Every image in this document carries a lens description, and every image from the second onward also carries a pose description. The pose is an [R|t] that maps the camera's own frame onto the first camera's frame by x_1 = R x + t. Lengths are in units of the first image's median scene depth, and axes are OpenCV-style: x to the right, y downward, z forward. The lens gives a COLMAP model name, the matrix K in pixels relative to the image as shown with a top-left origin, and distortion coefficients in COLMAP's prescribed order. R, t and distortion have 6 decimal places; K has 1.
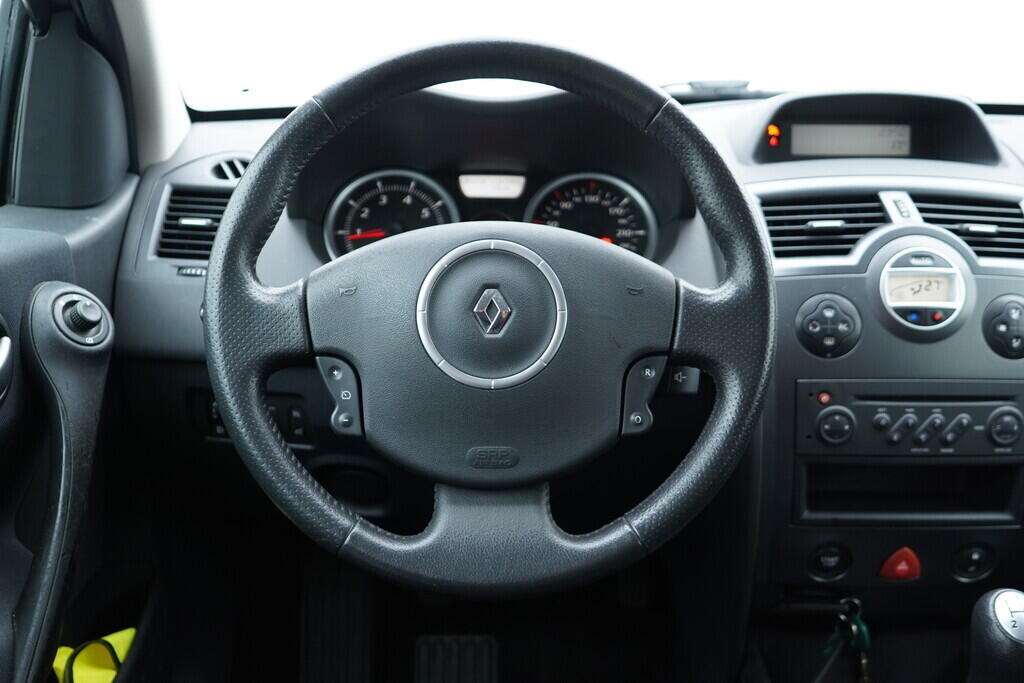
lens RADIAL K [[1043.6, 0, 510.6], [0, 1043.6, 342.3], [0, 0, 1]] dist [-0.012561, 0.023670]
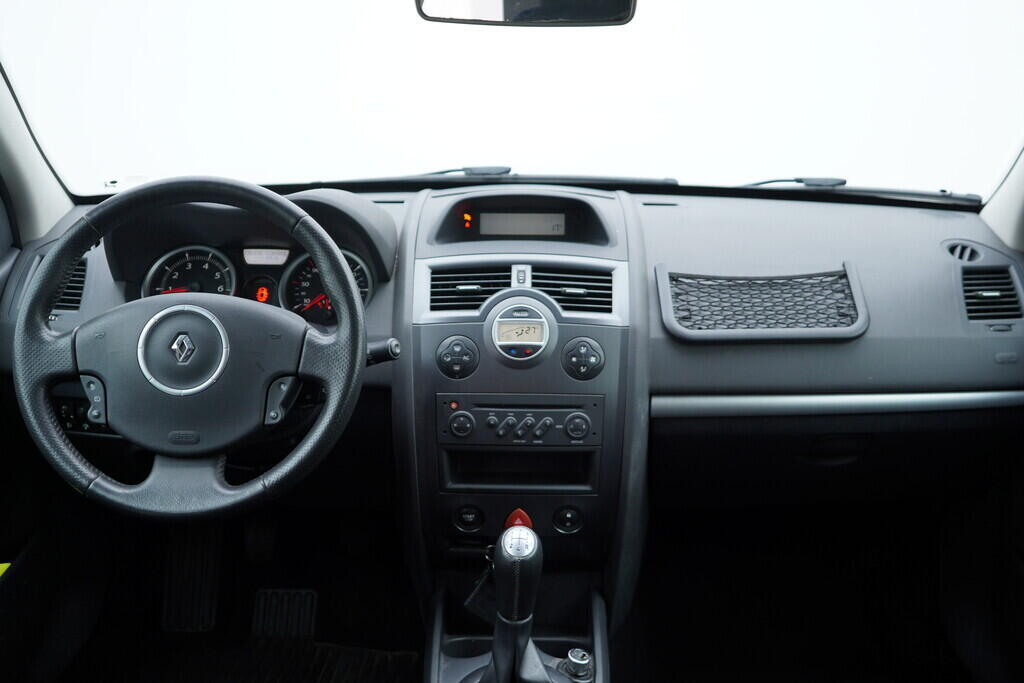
lens RADIAL K [[1043.6, 0, 510.6], [0, 1043.6, 342.3], [0, 0, 1]] dist [-0.012561, 0.023670]
pose [[0.999456, 0.006109, -0.032401, 0.428178], [-0.006711, 0.999806, -0.018505, -0.009746], [0.032282, 0.018712, 0.999304, -0.485906]]
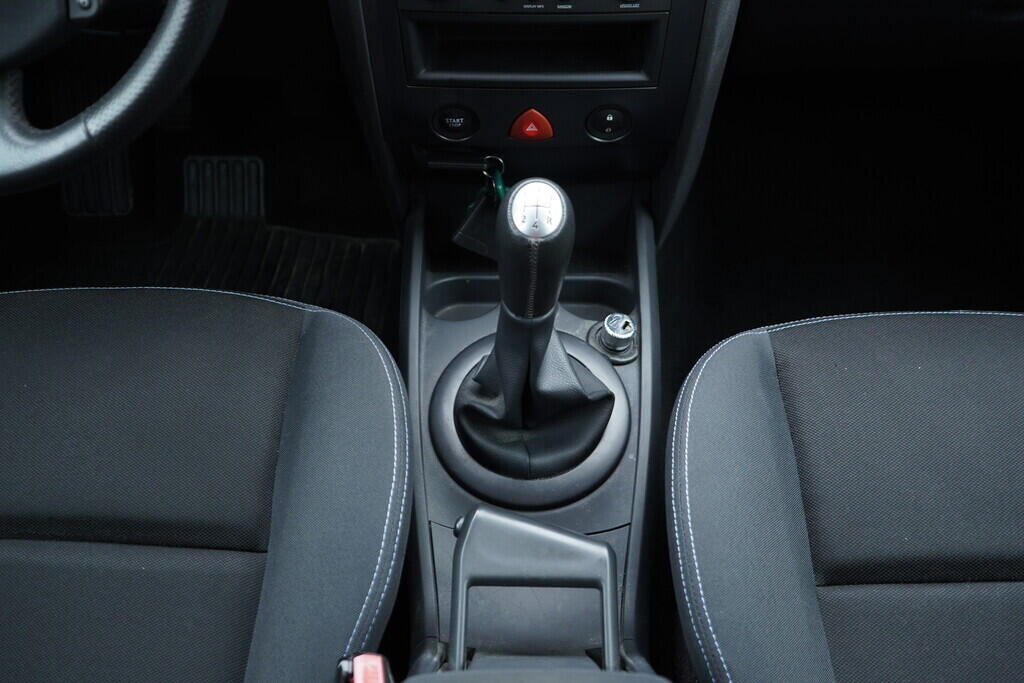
lens RADIAL K [[1043.6, 0, 510.6], [0, 1043.6, 342.3], [0, 0, 1]] dist [-0.012561, 0.023670]
pose [[0.999547, 0.012987, -0.027141, 0.401279], [0.002031, 0.870875, 0.491501, -0.084217], [0.030020, -0.491333, 0.870454, 0.083642]]
